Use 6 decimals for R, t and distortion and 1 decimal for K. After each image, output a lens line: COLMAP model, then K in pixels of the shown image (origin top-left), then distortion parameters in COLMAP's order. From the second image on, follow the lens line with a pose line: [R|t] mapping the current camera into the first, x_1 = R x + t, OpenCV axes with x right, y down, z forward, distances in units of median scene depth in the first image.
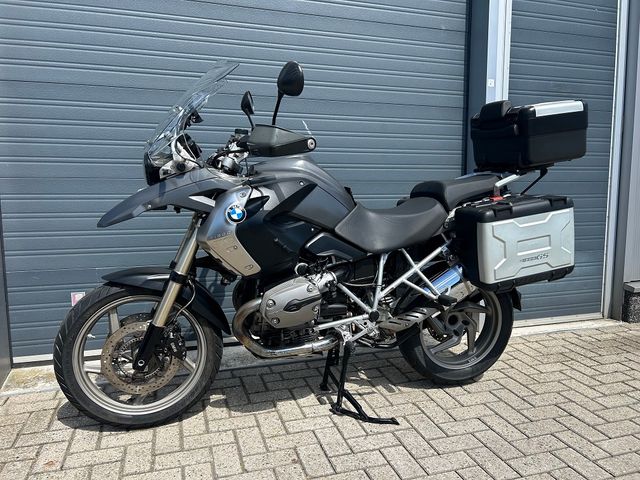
lens RADIAL K [[487.2, 0, 326.2], [0, 487.2, 242.0], [0, 0, 1]] dist [0.036390, -0.037423]
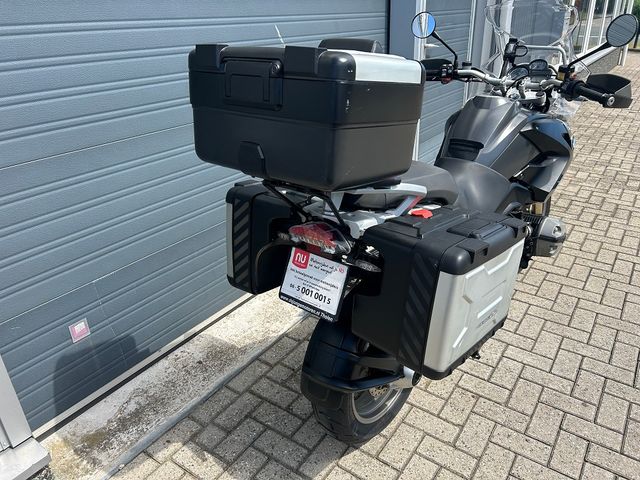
lens RADIAL K [[487.2, 0, 322.5], [0, 487.2, 242.4], [0, 0, 1]] dist [0.036390, -0.037423]
pose [[0.791589, -0.284424, 0.540824, -0.745945], [0.097777, 0.932620, 0.347360, -0.271906], [-0.603181, -0.222086, 0.766062, 0.375518]]
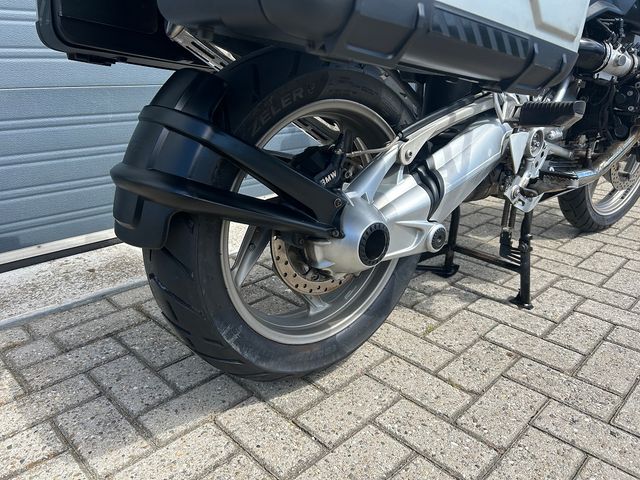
lens RADIAL K [[487.2, 0, 319.4], [0, 487.2, 241.3], [0, 0, 1]] dist [0.036390, -0.037423]
pose [[0.889562, -0.157248, 0.428897, -0.453957], [0.057205, 0.969841, 0.236929, 0.132475], [-0.453219, -0.186228, 0.871729, 0.530841]]
